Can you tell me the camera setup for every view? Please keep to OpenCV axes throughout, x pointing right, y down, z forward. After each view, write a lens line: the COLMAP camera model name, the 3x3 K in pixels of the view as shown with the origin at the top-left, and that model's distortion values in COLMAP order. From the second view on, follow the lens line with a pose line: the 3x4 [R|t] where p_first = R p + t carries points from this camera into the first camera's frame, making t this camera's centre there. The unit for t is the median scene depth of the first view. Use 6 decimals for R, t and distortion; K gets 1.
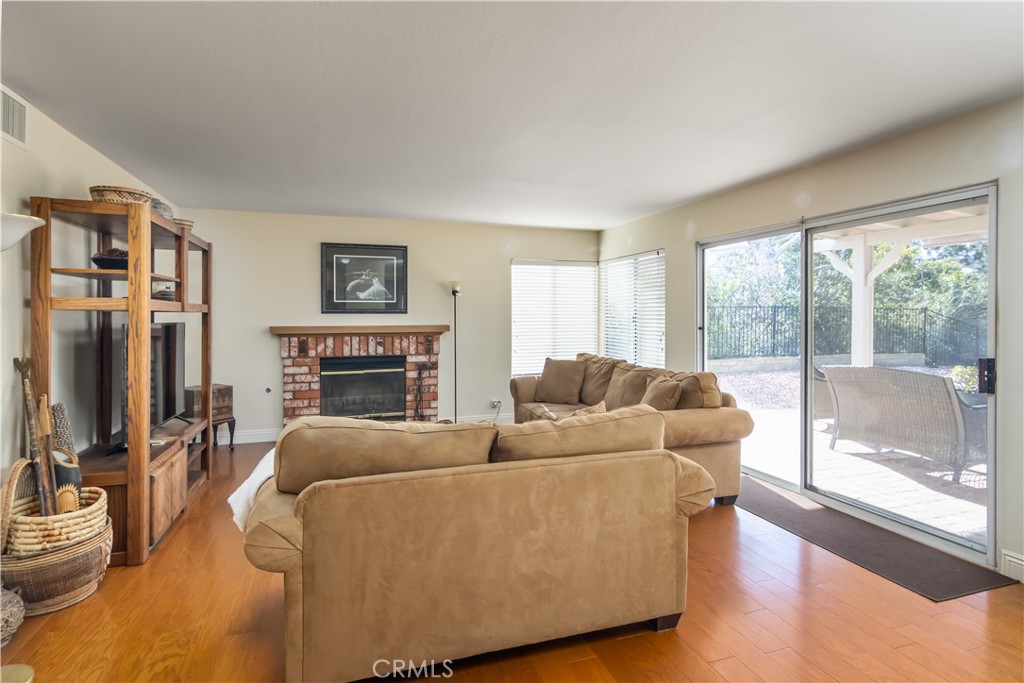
lens RADIAL K [[544.9, 0, 511.4], [0, 544.9, 314.3], [0, 0, 1]] dist [-0.000727, -0.000103]
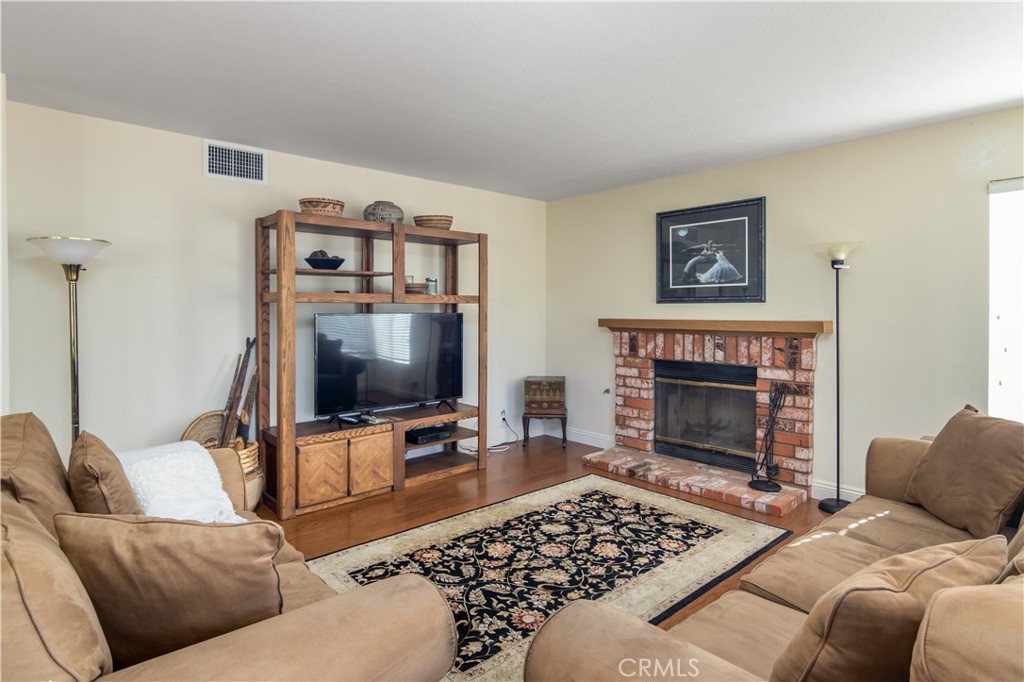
lens RADIAL K [[544.9, 0, 511.4], [0, 544.9, 313.8], [0, 0, 1]] dist [-0.000727, -0.000103]
pose [[0.395272, 0.008290, -0.918527, 0.288159], [0.006839, 0.999905, 0.011968, 0.002805], [0.918539, -0.011013, 0.395178, 0.488898]]
